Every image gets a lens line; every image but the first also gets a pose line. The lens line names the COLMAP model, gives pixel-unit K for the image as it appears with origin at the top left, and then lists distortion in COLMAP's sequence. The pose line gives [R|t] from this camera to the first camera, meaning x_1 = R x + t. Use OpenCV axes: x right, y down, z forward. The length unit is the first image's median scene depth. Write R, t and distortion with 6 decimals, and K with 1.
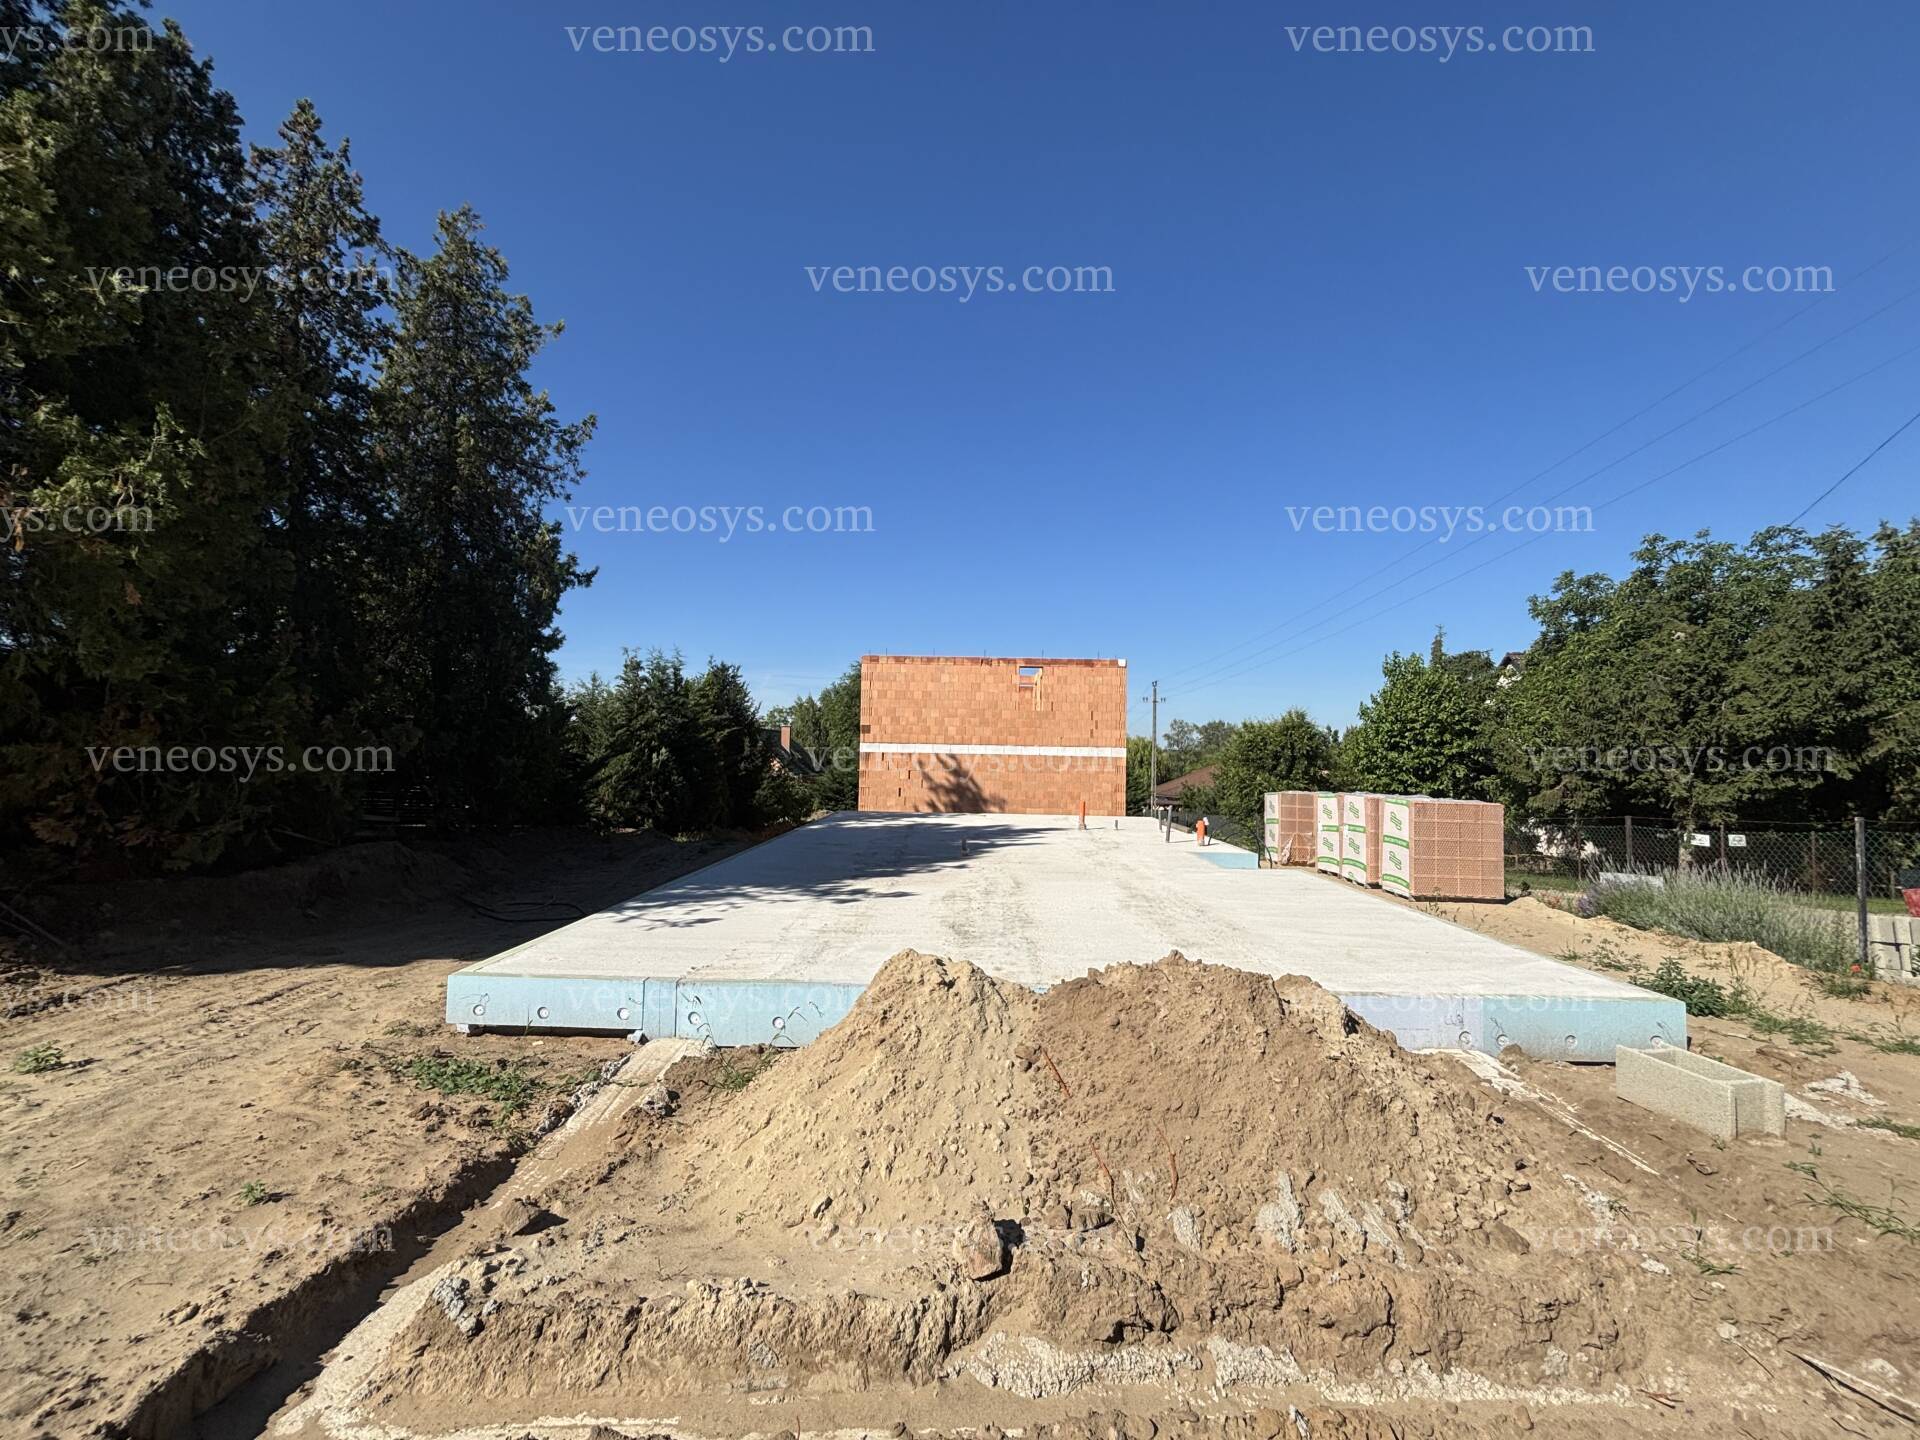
lens RADIAL K [[720.2, 0, 960.0], [0, 720.2, 720.0], [0, 0, 1]] dist [-0.000345, 0.000010]
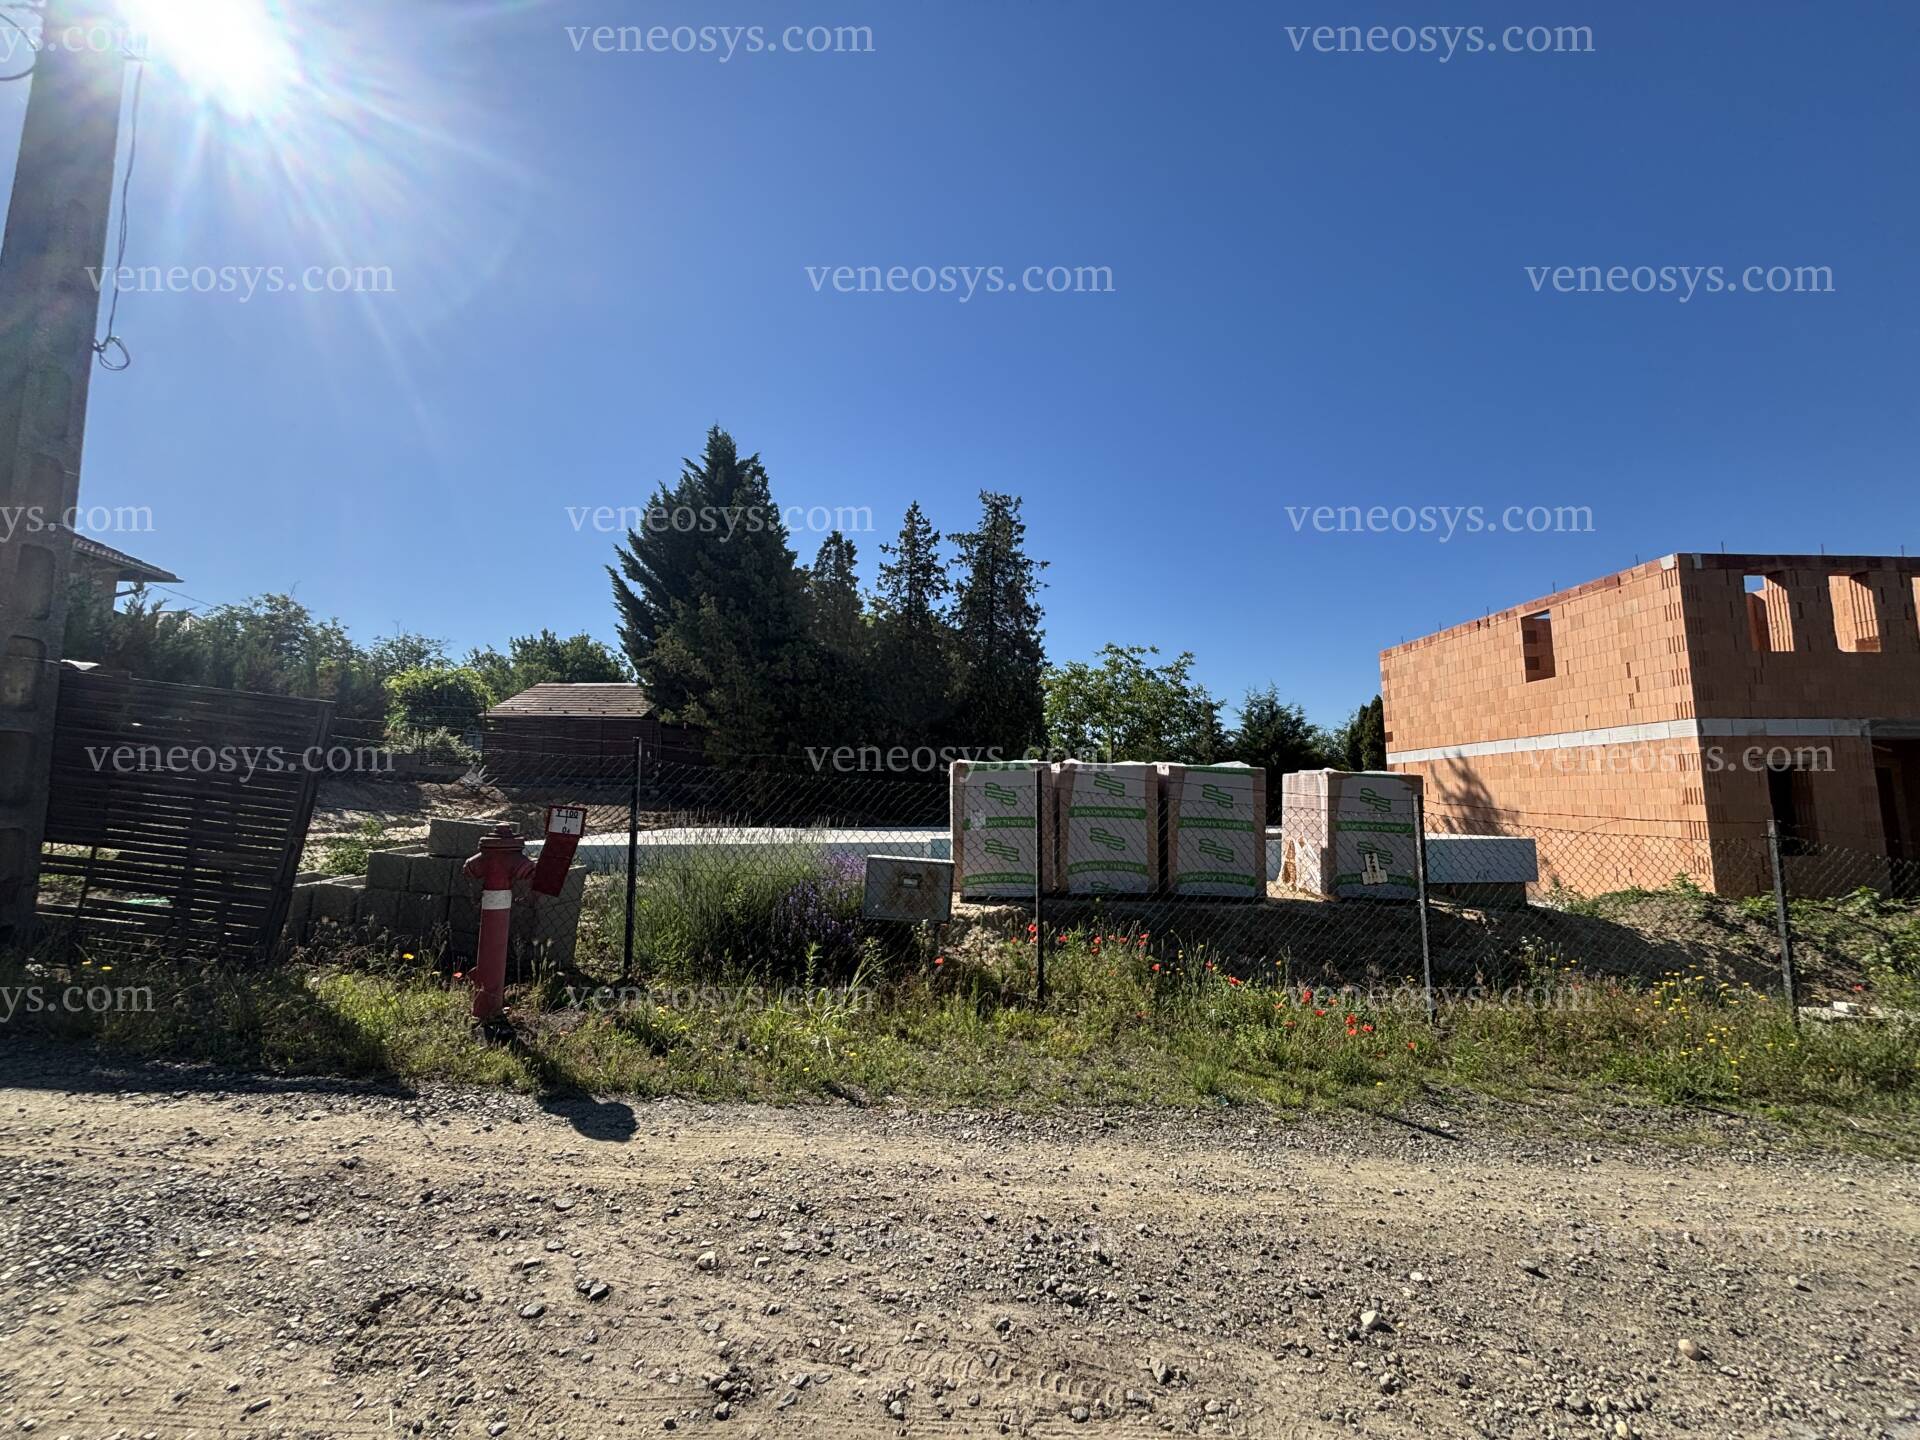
lens RADIAL K [[774.6, 0, 960.0], [0, 774.6, 720.0], [0, 0, 1]] dist [-0.000719, 0.000127]
pose [[0.107279, -0.132628, -0.985343, 0.712840], [0.052750, 0.990426, -0.127569, 0.082005], [0.992829, -0.038291, 0.113248, 0.402795]]
